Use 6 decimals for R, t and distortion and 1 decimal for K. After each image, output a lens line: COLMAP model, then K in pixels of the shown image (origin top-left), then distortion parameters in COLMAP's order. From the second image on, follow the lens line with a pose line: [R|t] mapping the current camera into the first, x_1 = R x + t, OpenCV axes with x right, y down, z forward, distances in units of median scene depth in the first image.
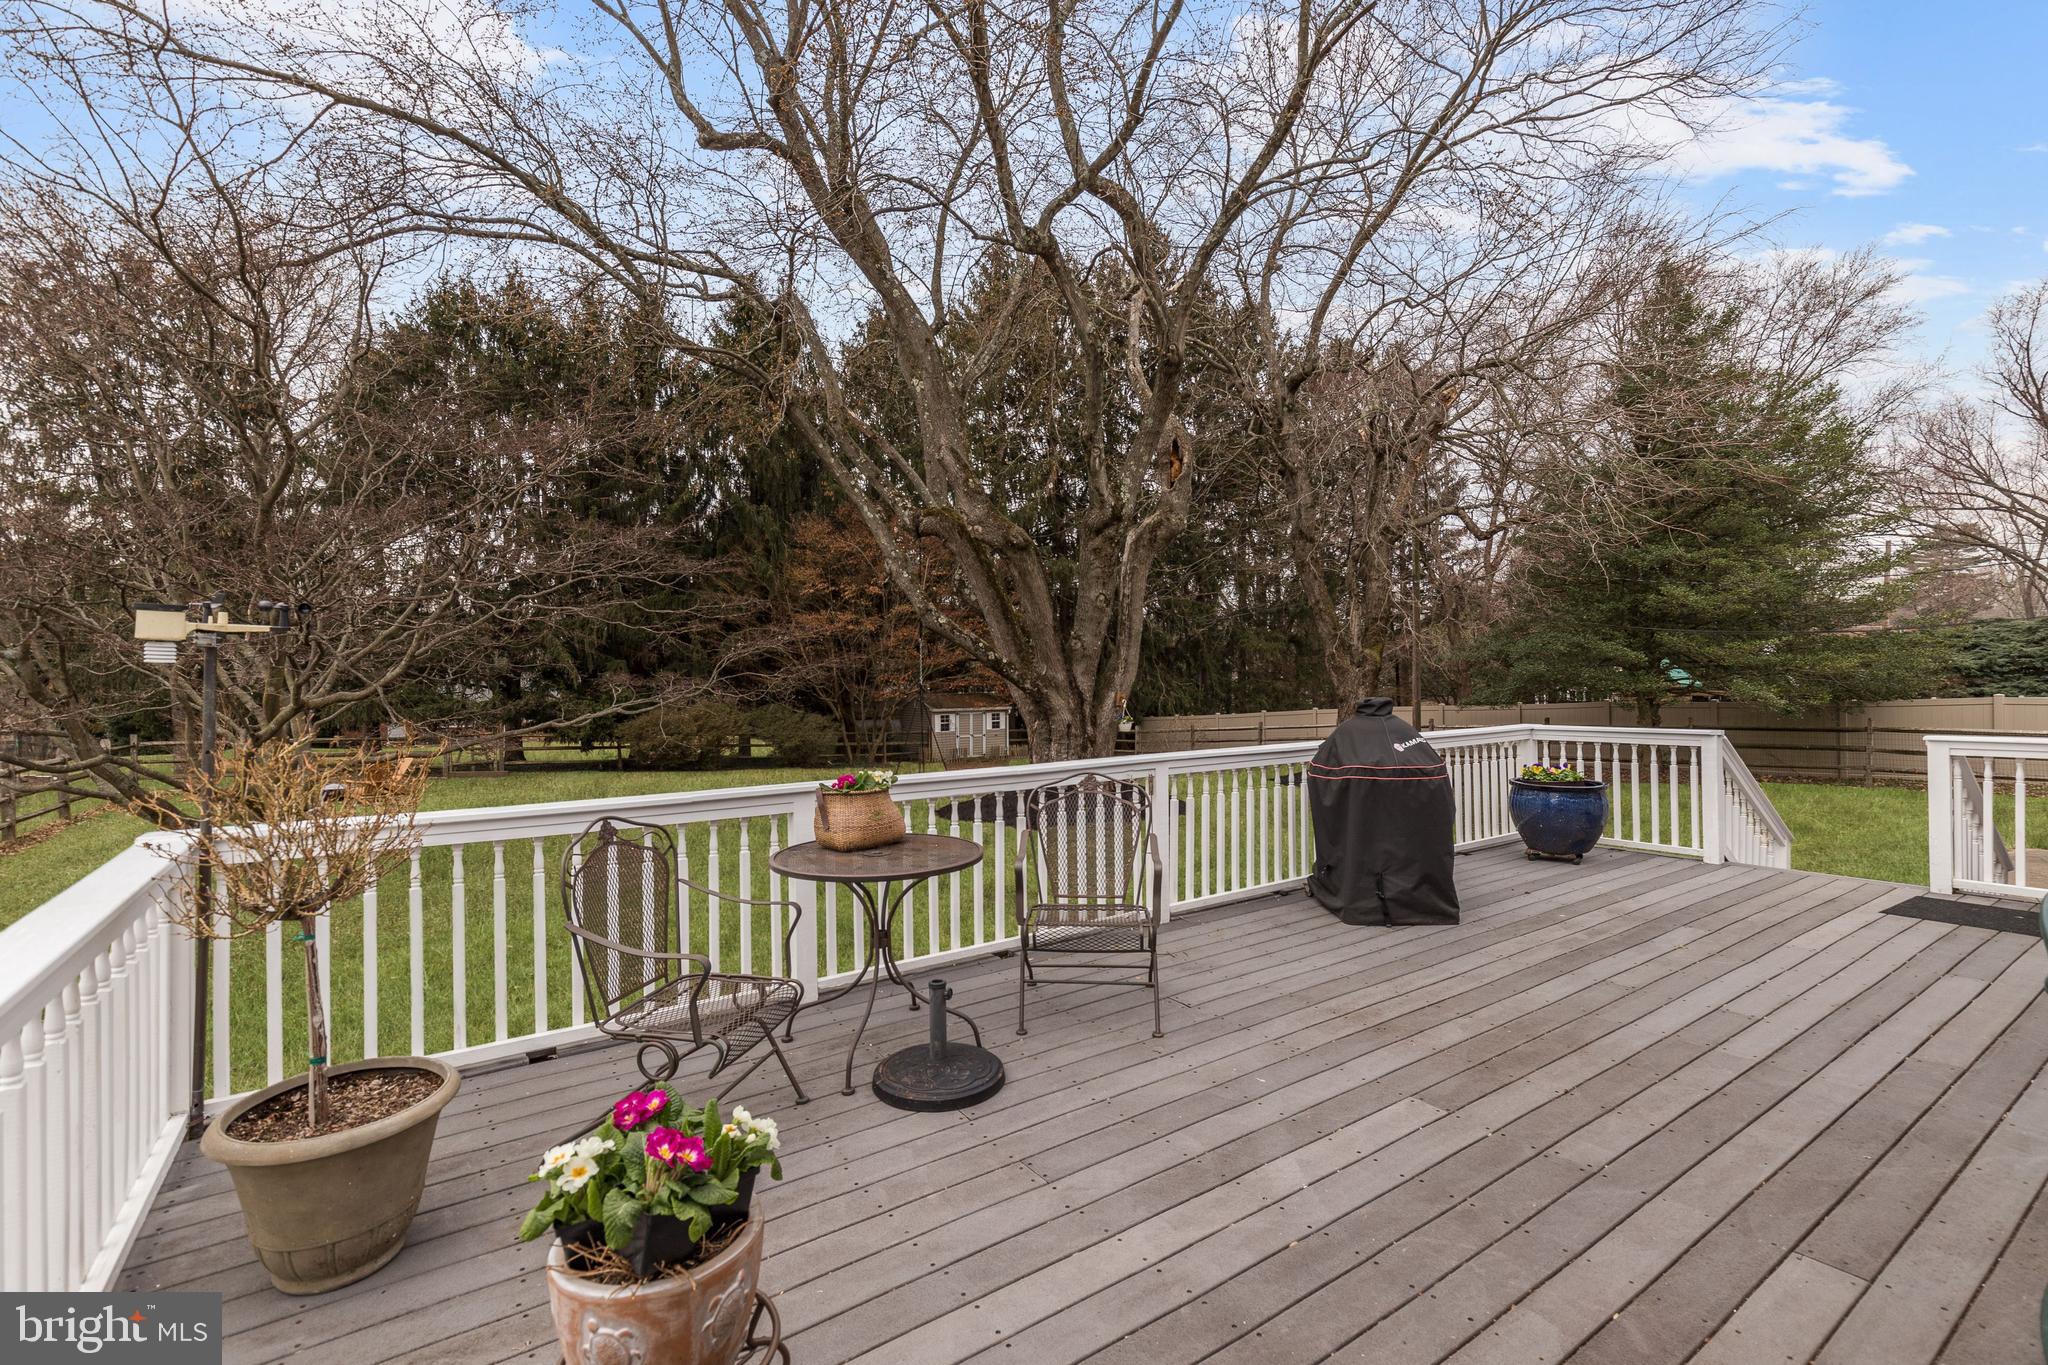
lens RADIAL K [[924.1, 0, 1035.1], [0, 924.1, 679.4], [0, 0, 1]] dist [0.002674, -0.000596]
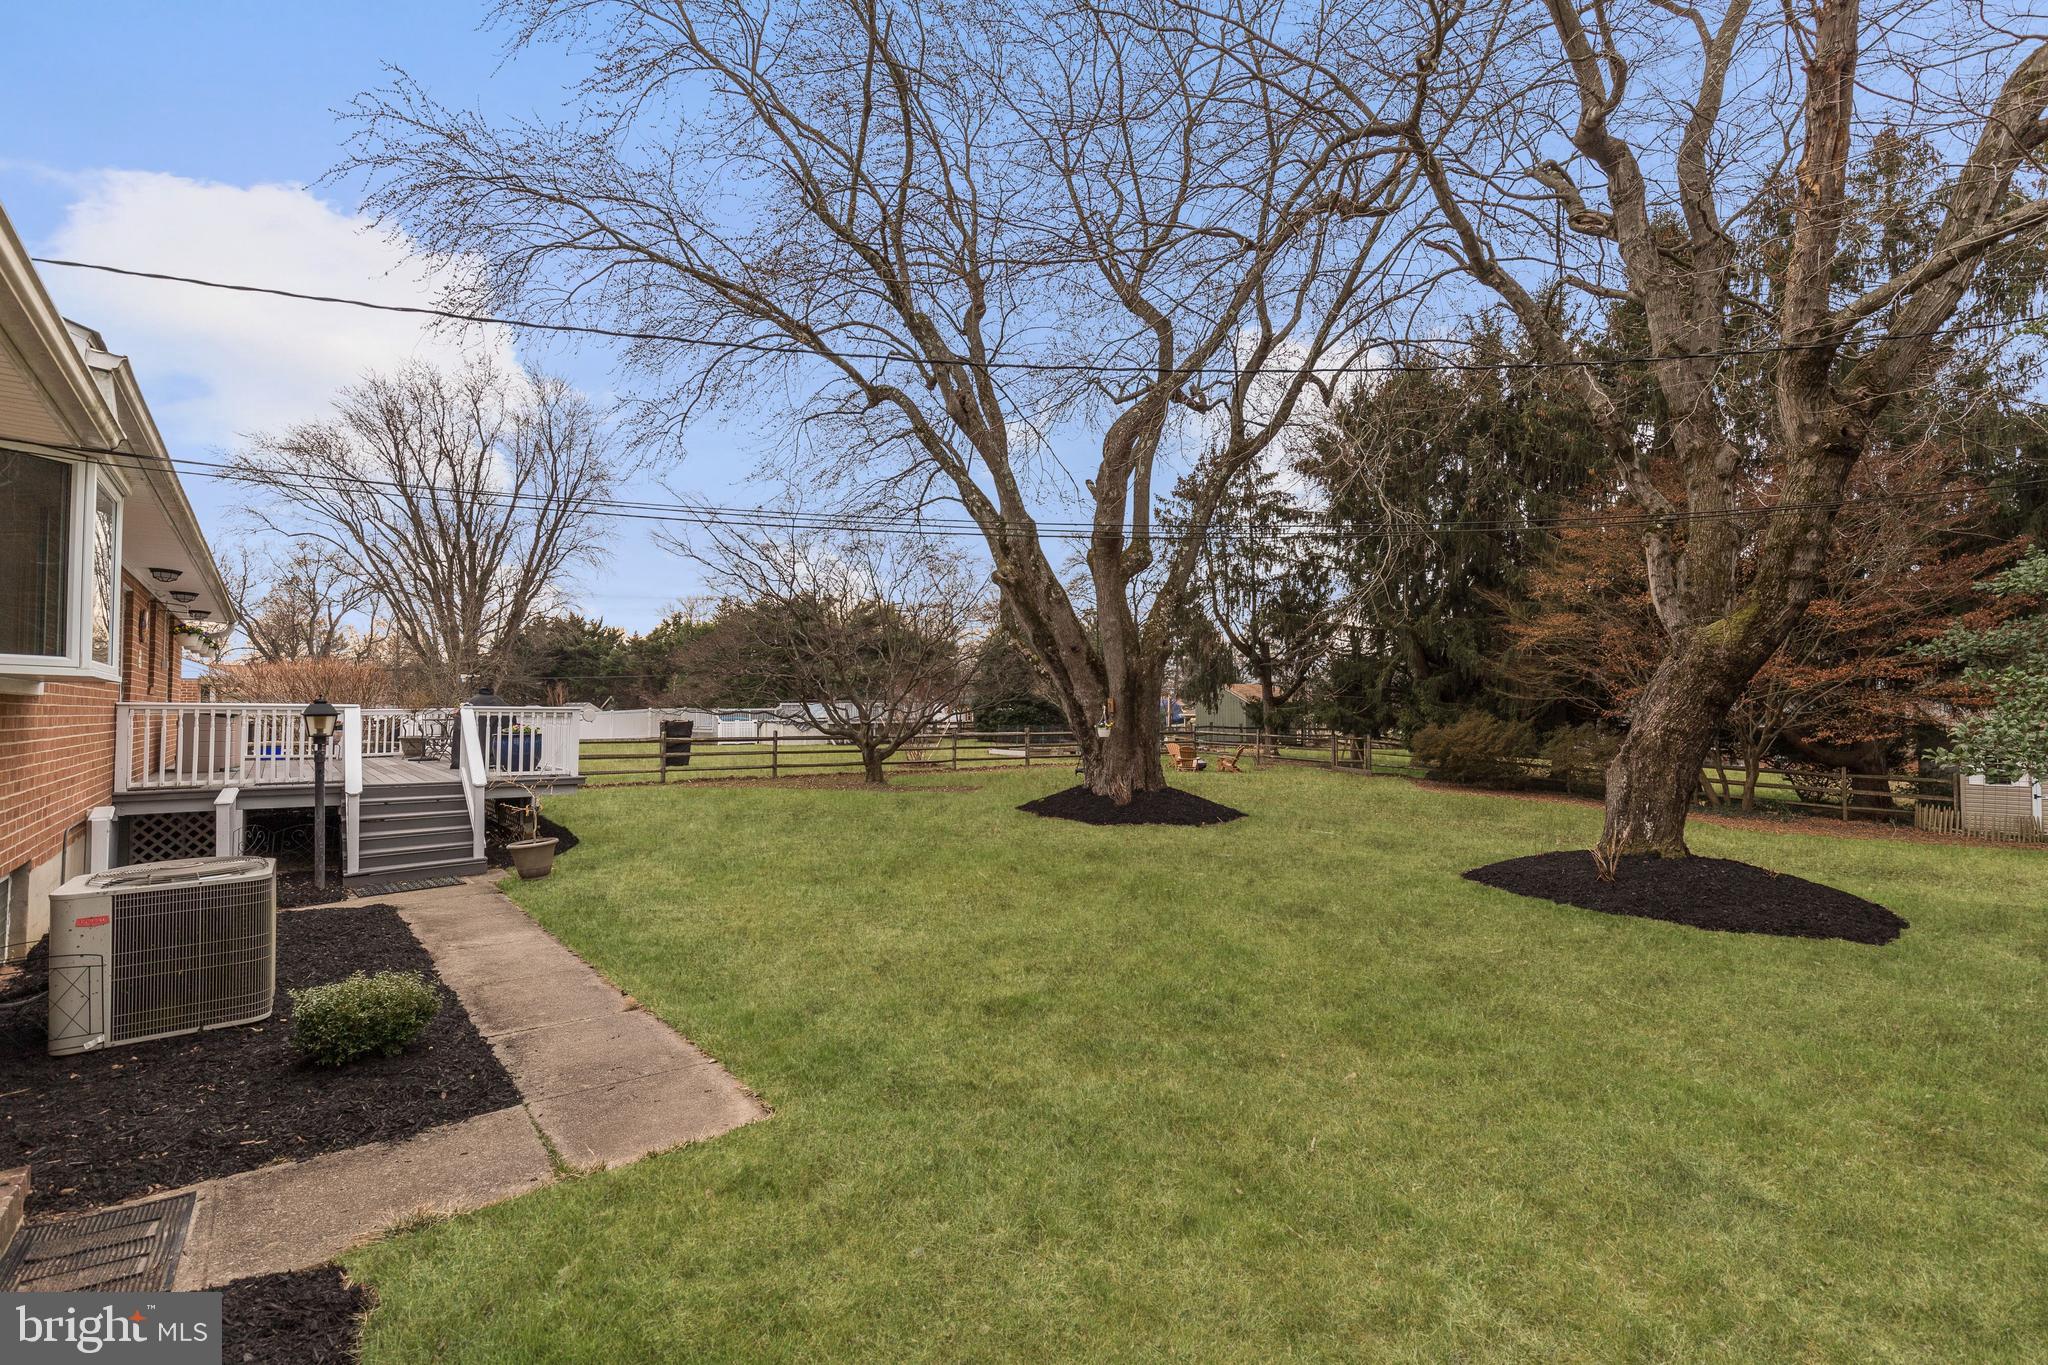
lens RADIAL K [[924.1, 0, 1035.1], [0, 924.1, 679.4], [0, 0, 1]] dist [0.002674, -0.000596]
pose [[0.075050, -0.018747, -0.997004, 0.918691], [-0.008091, 0.999779, -0.019408, 0.010488], [0.997147, 0.009523, 0.074882, 0.696707]]
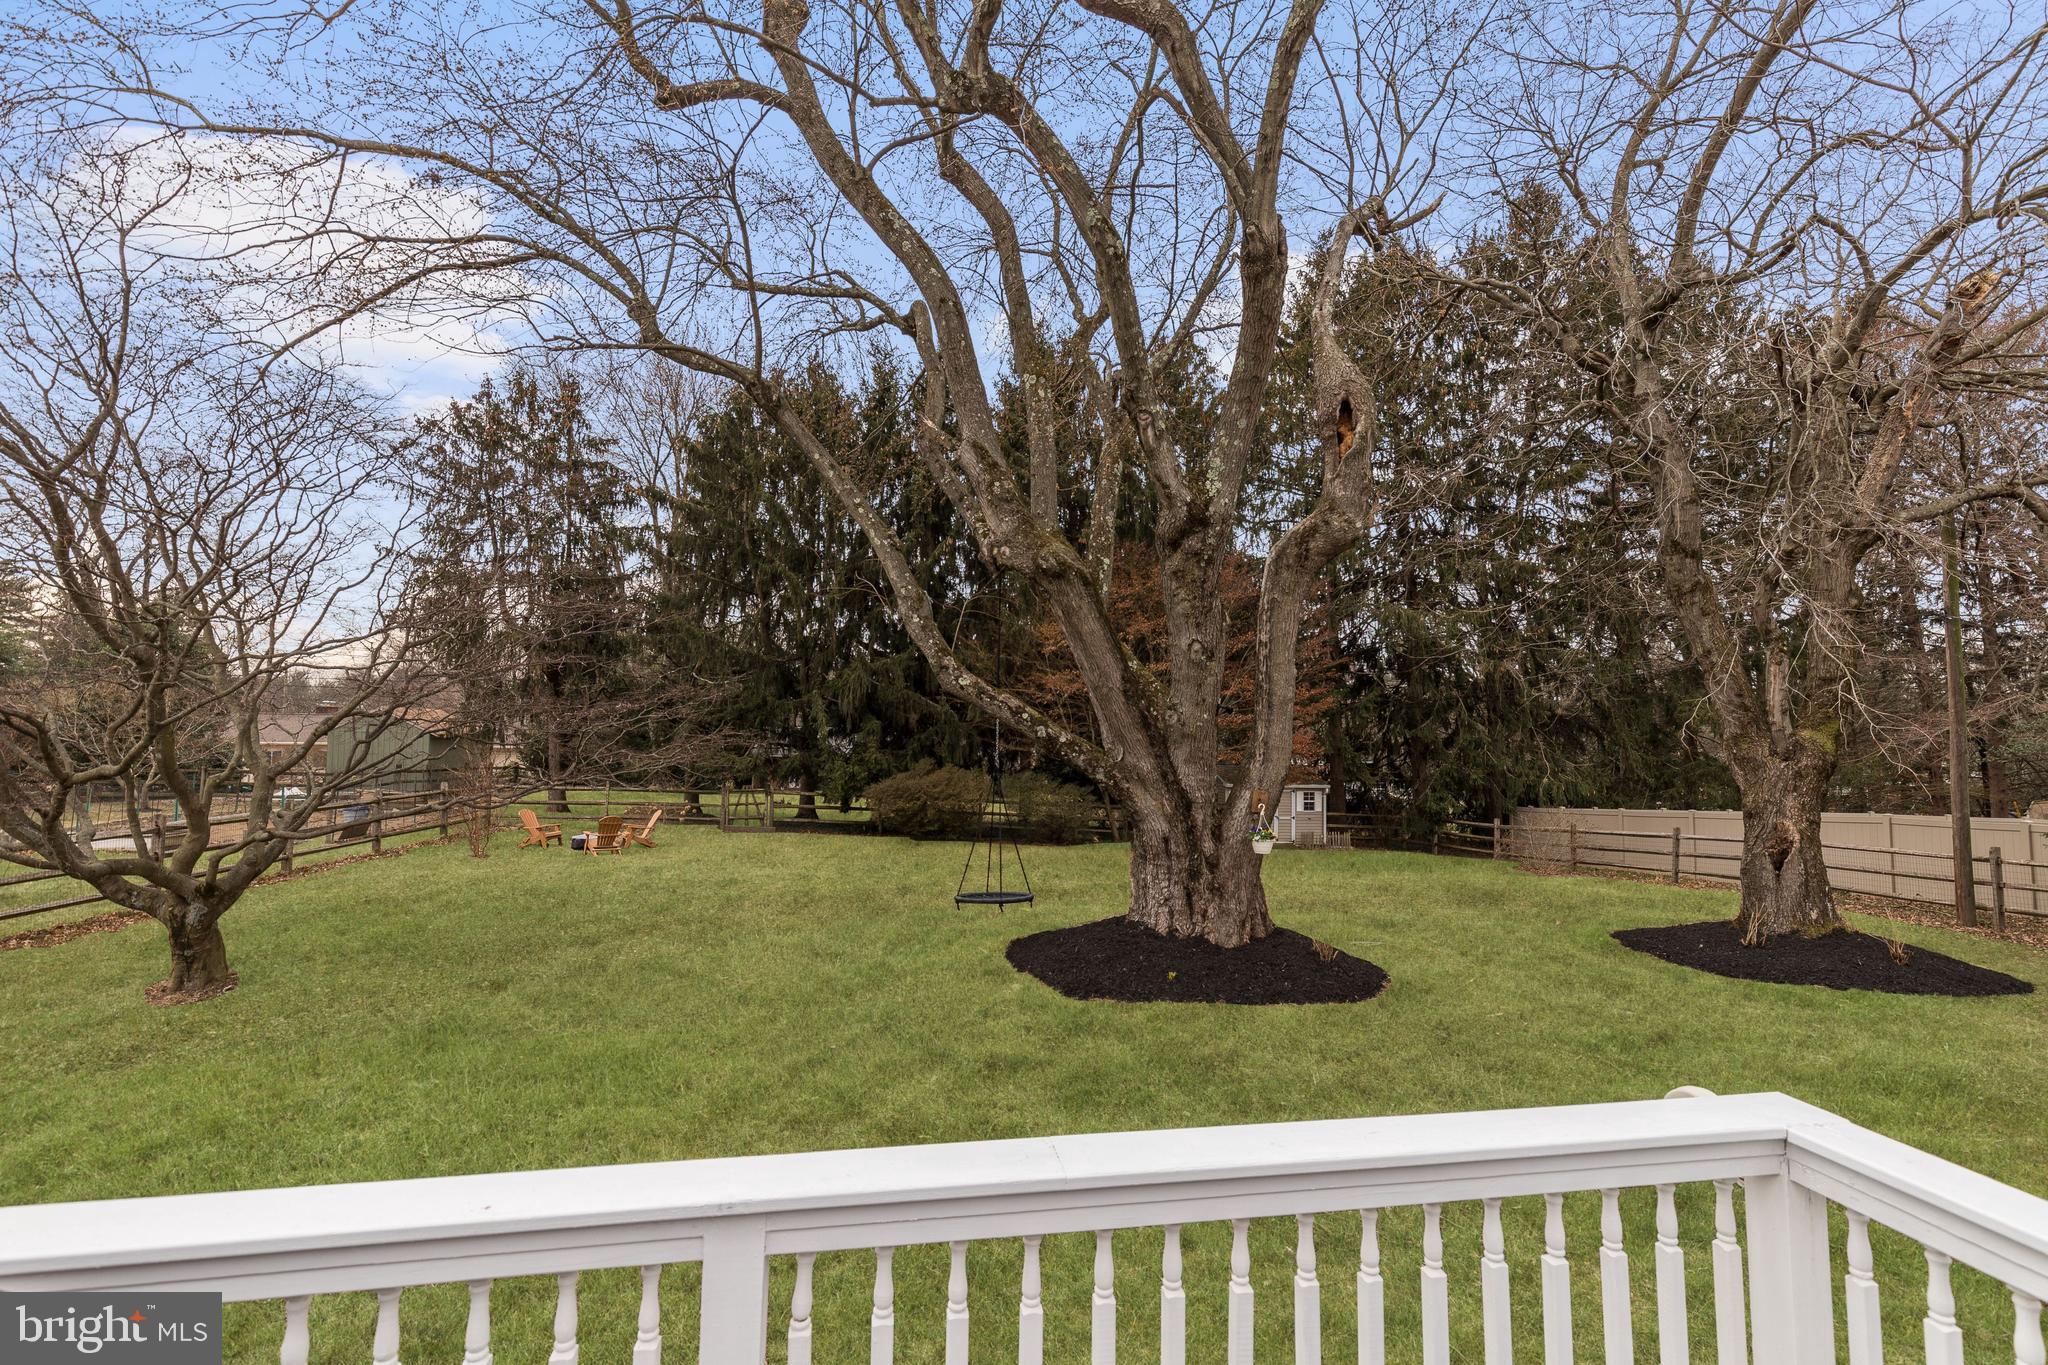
lens RADIAL K [[922.4, 0, 1024.0], [0, 922.4, 675.9], [0, 0, 1]] dist [0.003544, 0.000030]
pose [[0.900251, -0.001137, -0.435370, 0.187844], [-0.028863, 0.997641, -0.062288, -0.018416], [0.434414, 0.068641, 0.898094, 0.281394]]
